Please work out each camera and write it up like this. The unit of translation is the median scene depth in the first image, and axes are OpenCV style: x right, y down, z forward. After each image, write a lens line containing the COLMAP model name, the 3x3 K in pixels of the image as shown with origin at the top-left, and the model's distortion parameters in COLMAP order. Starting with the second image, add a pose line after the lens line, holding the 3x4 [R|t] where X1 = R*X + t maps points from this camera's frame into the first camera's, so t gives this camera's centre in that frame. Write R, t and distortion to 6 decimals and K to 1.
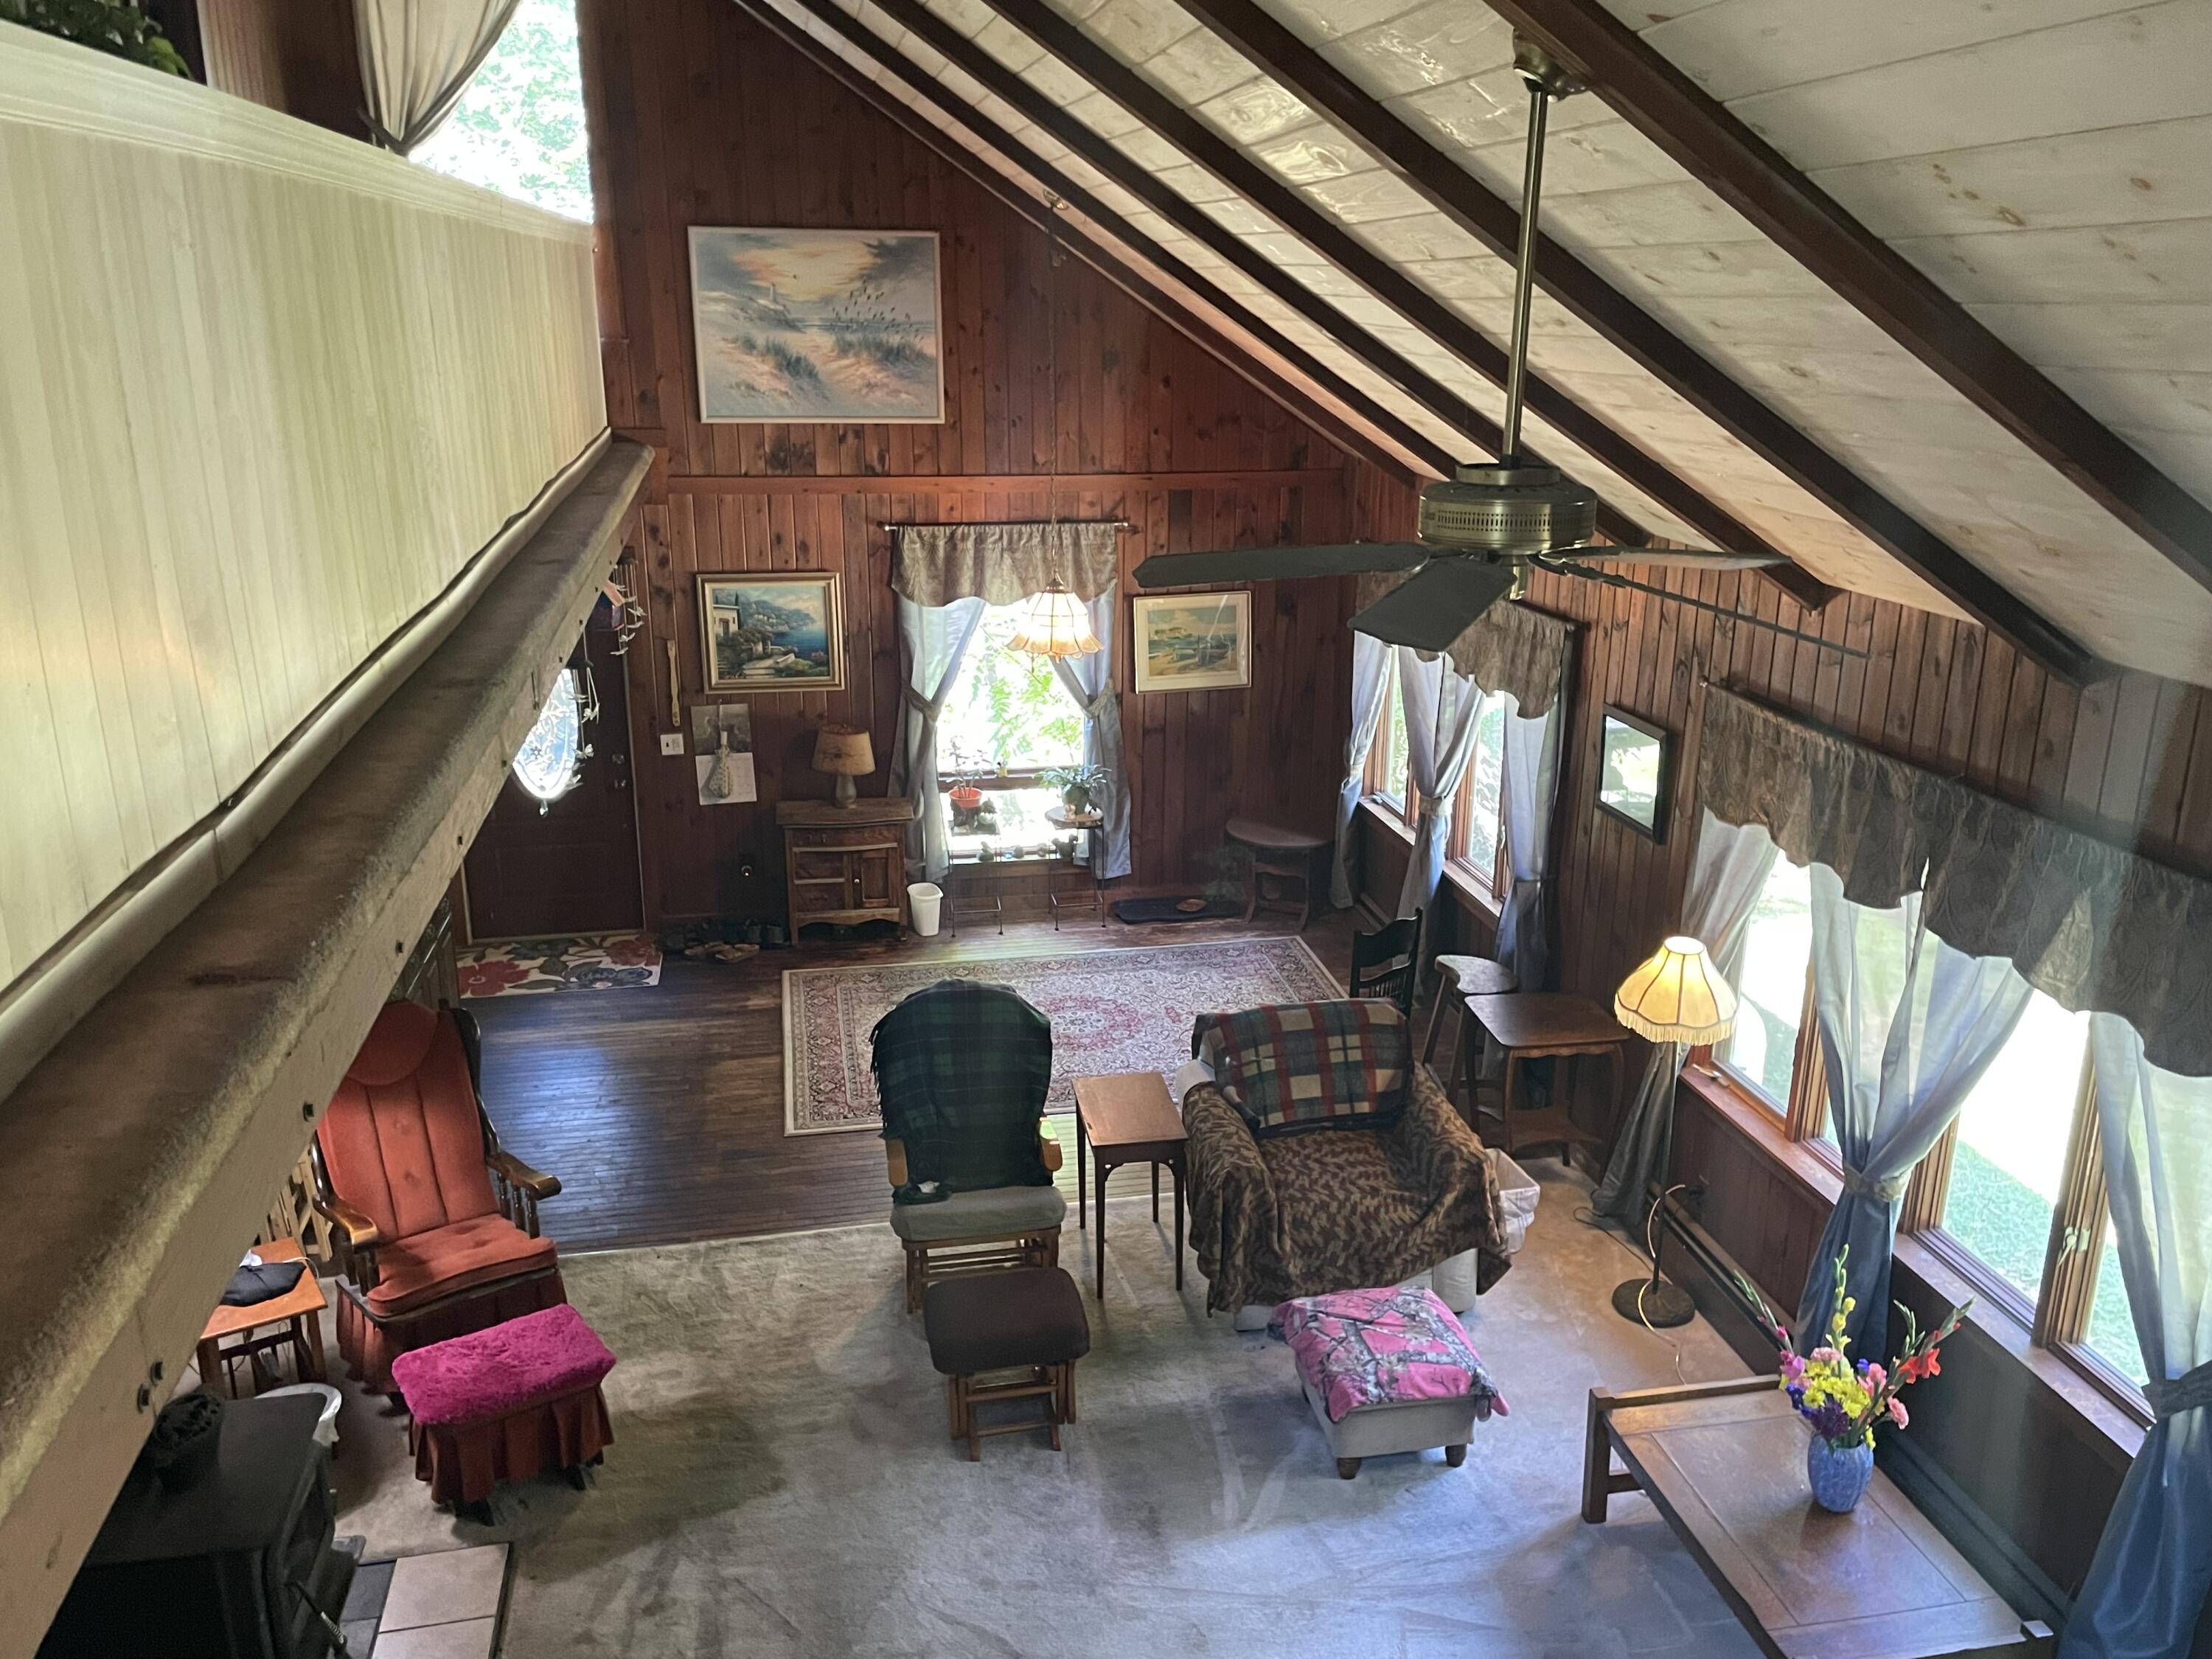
lens RADIAL K [[1781.7, 0, 1111.2], [0, 1781.7, 845.1], [0, 0, 1]] dist [0.068063, -0.006041]
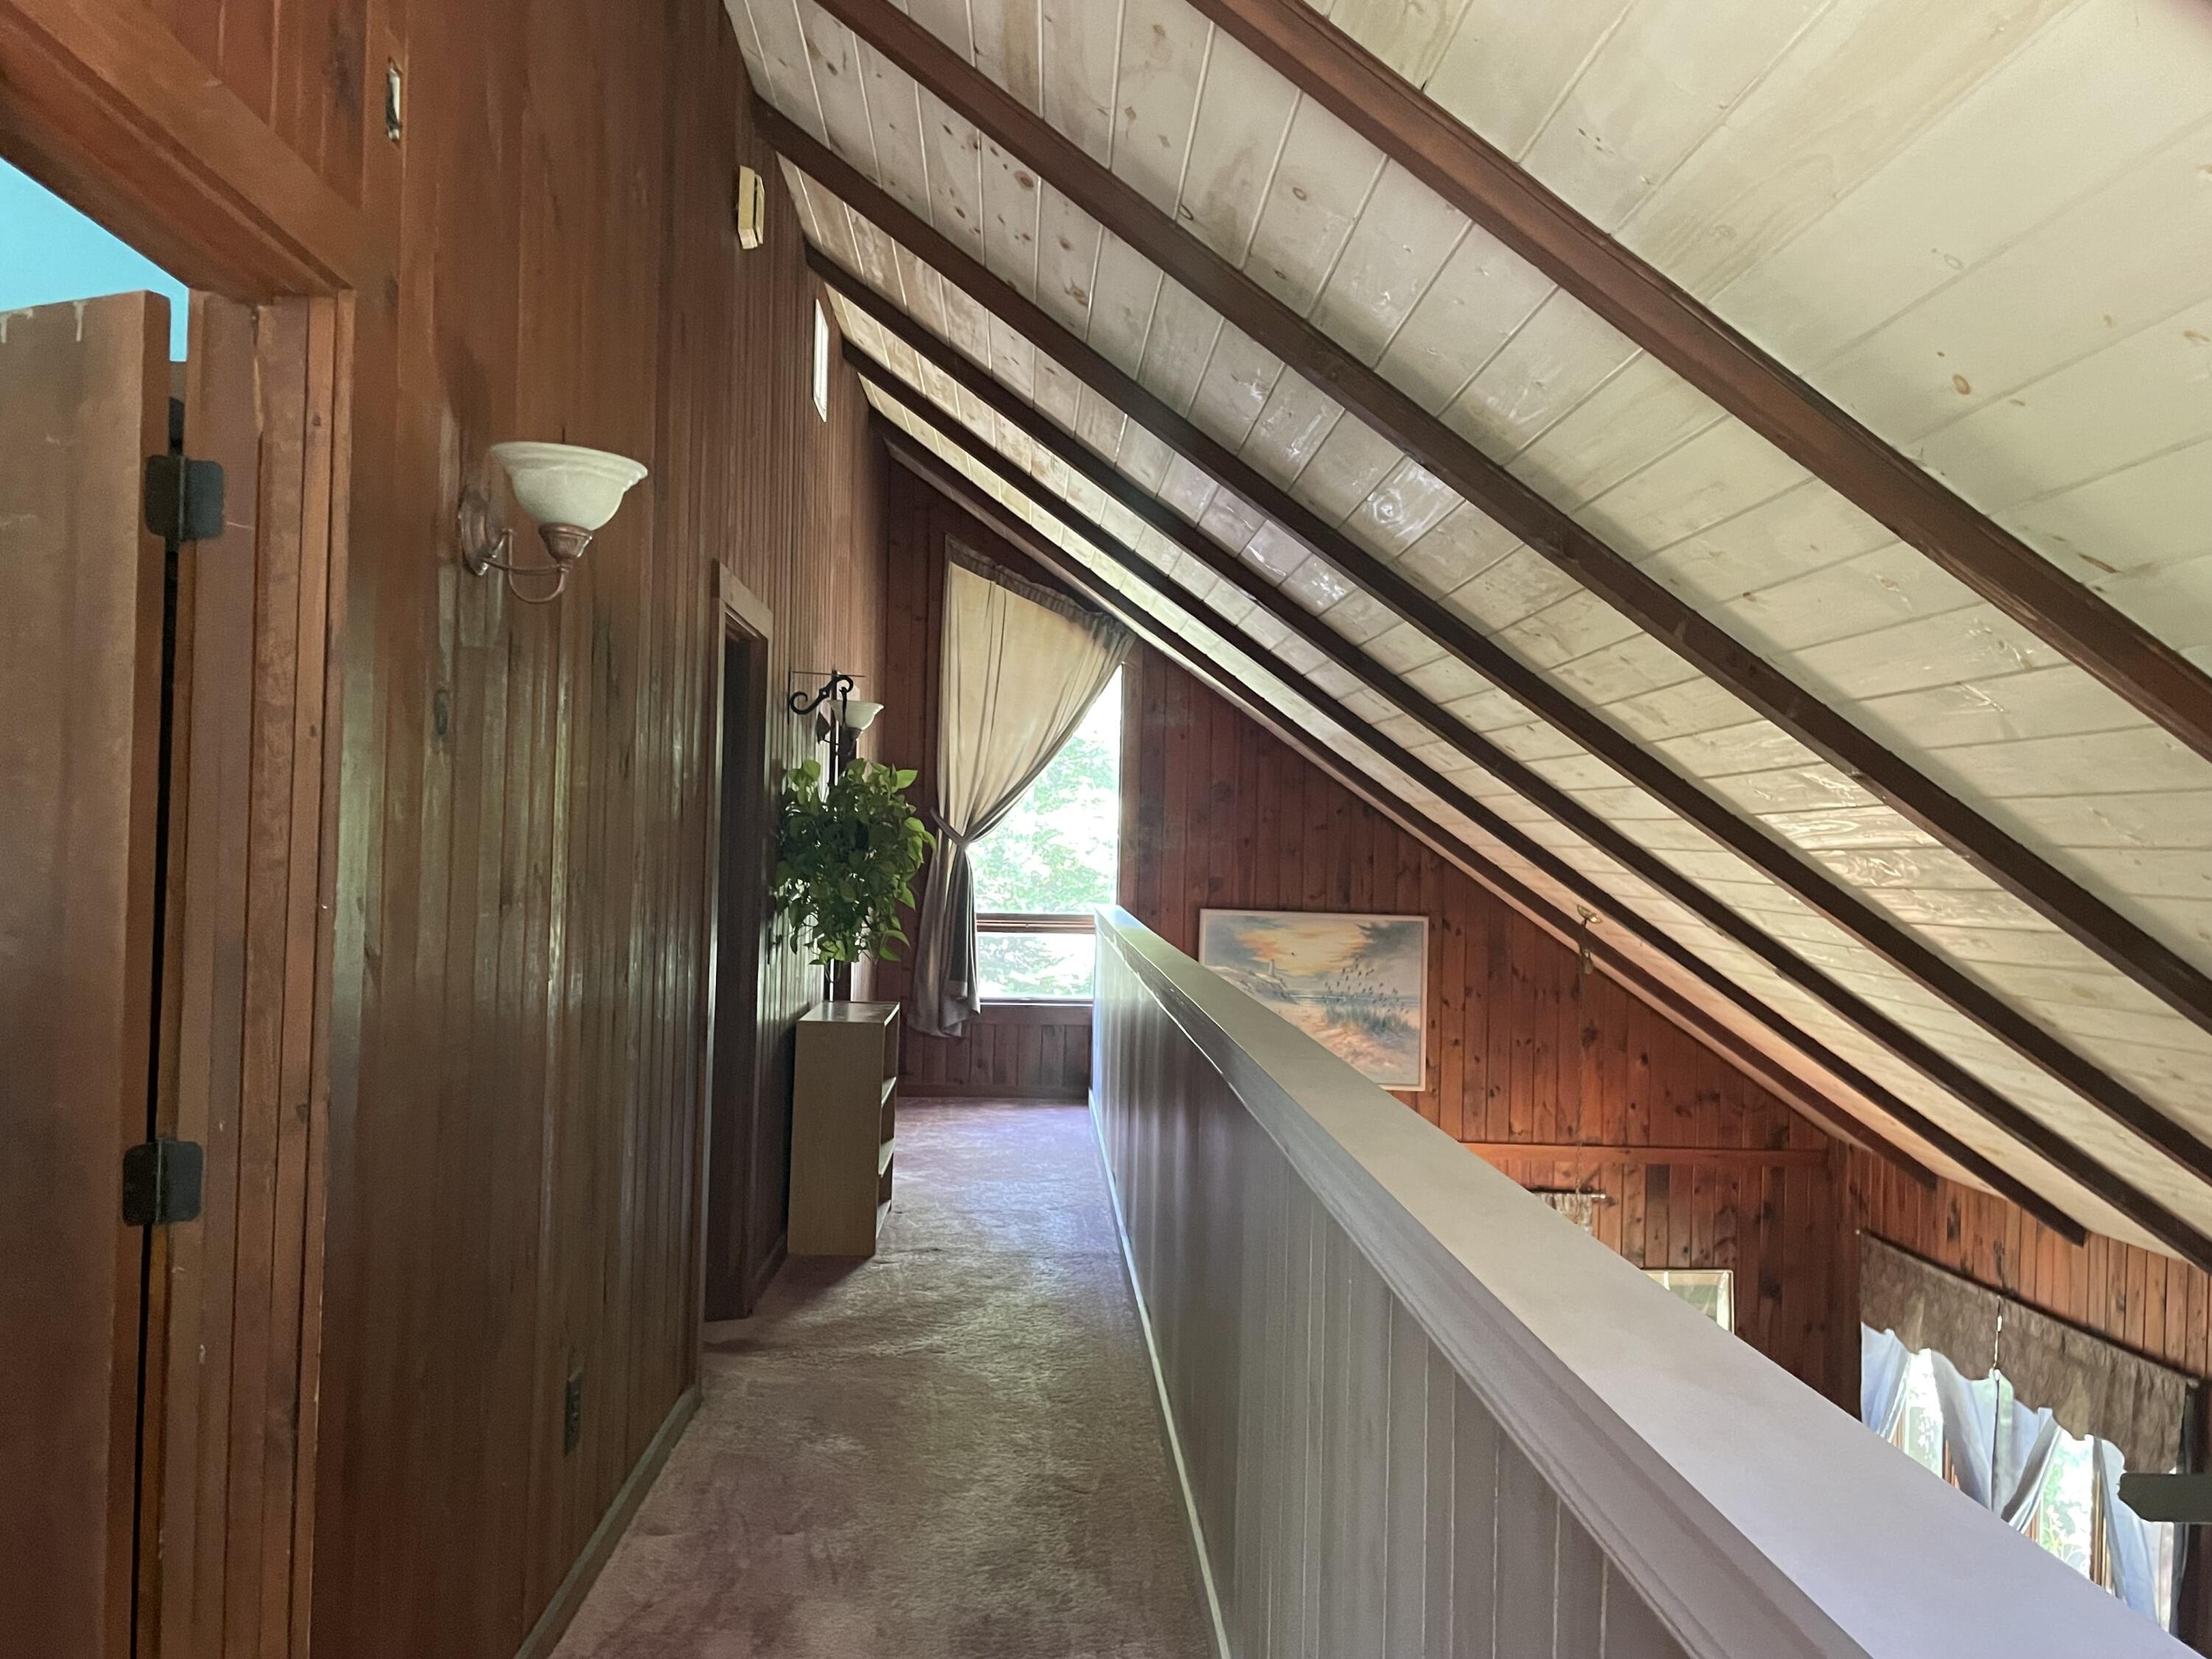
lens RADIAL K [[1781.7, 0, 1105.7], [0, 1781.7, 846.2], [0, 0, 1]] dist [0.068063, -0.006041]
pose [[0.989485, 0.023830, -0.142661, -0.133825], [-0.065768, 0.952595, -0.297046, -0.053034], [0.128820, 0.303305, 0.944146, -0.038743]]
